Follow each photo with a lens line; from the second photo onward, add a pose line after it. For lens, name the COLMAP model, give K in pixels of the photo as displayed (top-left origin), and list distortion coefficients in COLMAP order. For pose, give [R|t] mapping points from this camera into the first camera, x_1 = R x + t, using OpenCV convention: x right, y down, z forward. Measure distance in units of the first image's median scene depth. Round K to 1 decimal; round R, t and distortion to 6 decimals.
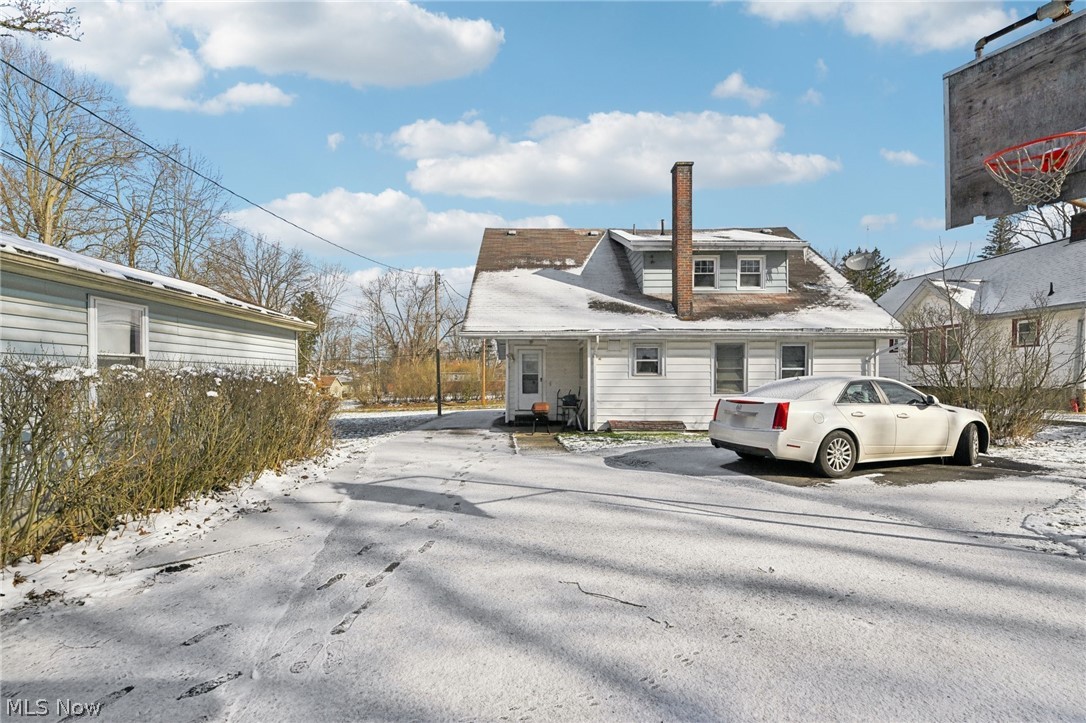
lens RADIAL K [[478.1, 0, 538.5], [0, 478.1, 386.4], [0, 0, 1]] dist [0.000114, -0.000926]
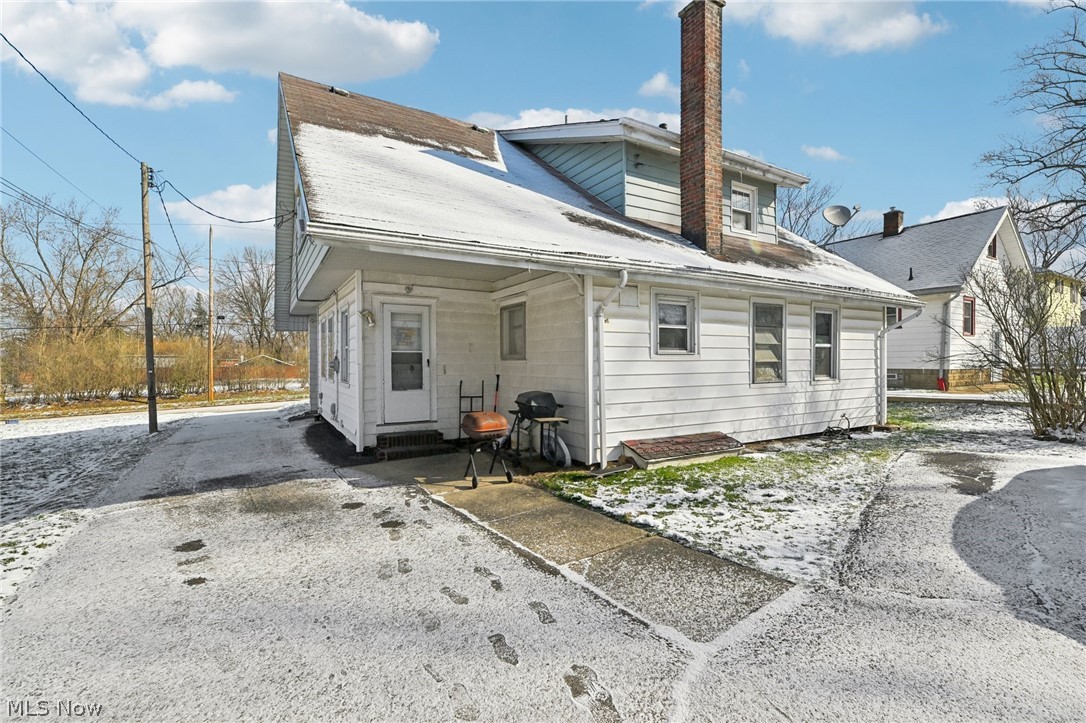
lens RADIAL K [[478.1, 0, 545.7], [0, 478.1, 364.7], [0, 0, 1]] dist [0.000114, -0.000926]
pose [[0.864647, -0.007534, 0.502324, -0.163612], [0.013062, 0.999887, -0.007488, -0.007386], [-0.502211, 0.013036, 0.864647, 0.541894]]
